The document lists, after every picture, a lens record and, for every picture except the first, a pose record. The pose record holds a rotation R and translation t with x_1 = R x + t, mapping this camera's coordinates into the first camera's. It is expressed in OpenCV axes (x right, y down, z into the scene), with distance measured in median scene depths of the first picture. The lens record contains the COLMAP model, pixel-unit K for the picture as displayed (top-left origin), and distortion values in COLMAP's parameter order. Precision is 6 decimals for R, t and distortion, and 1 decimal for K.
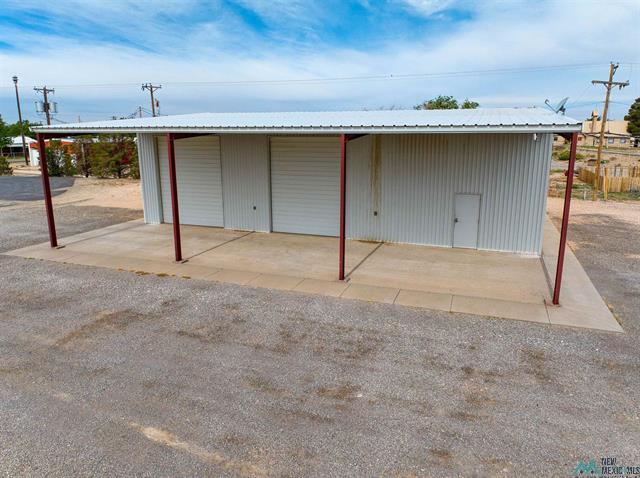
lens RADIAL K [[468.9, 0, 320.0], [0, 468.9, 239.0], [0, 0, 1]] dist [0.002434, -0.003702]
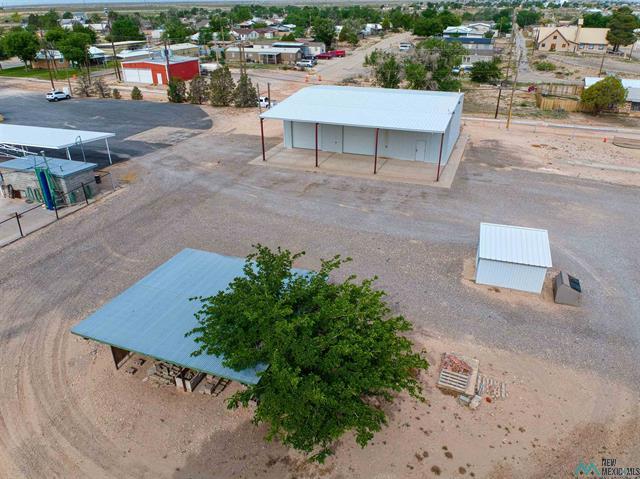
lens RADIAL K [[468.9, 0, 320.0], [0, 468.9, 239.5], [0, 0, 1]] dist [0.002434, -0.003702]
pose [[0.999897, 0.002600, -0.014113, -0.306261], [0.000864, 0.970752, 0.240083, -0.266450], [0.014325, -0.240071, 0.970650, -2.406154]]
